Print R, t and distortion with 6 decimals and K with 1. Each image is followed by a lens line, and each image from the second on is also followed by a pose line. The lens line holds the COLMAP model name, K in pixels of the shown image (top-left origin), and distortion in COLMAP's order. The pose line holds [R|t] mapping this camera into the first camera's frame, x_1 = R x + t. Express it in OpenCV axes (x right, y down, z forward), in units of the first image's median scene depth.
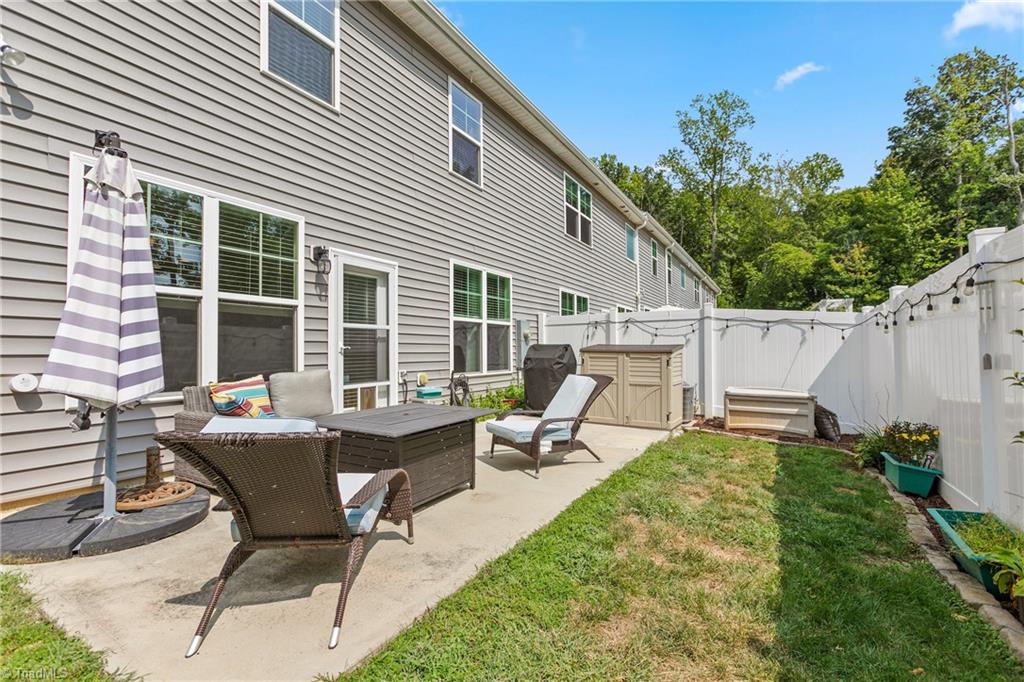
lens RADIAL K [[451.7, 0, 512.0], [0, 451.7, 341.0], [0, 0, 1]] dist [0.000226, 0.000049]
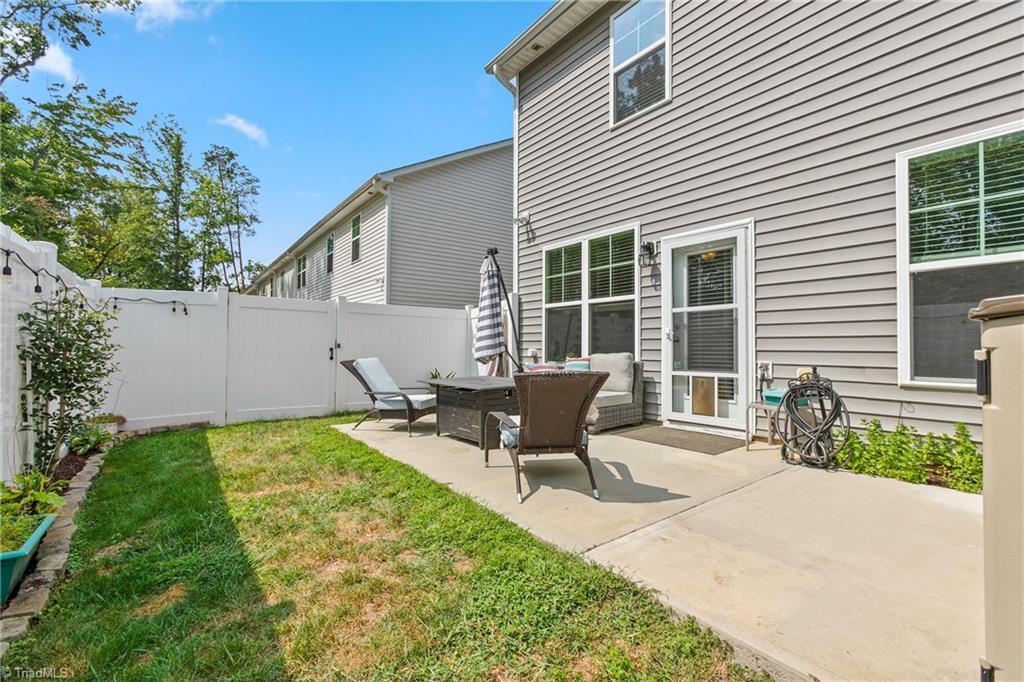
lens RADIAL K [[451.7, 0, 512.0], [0, 451.7, 341.0], [0, 0, 1]] dist [0.000226, 0.000049]
pose [[-0.381804, -0.000087, -0.924243, 0.741727], [0.027692, 0.999550, -0.011533, 0.036931], [0.923829, -0.029997, -0.381629, 1.135020]]
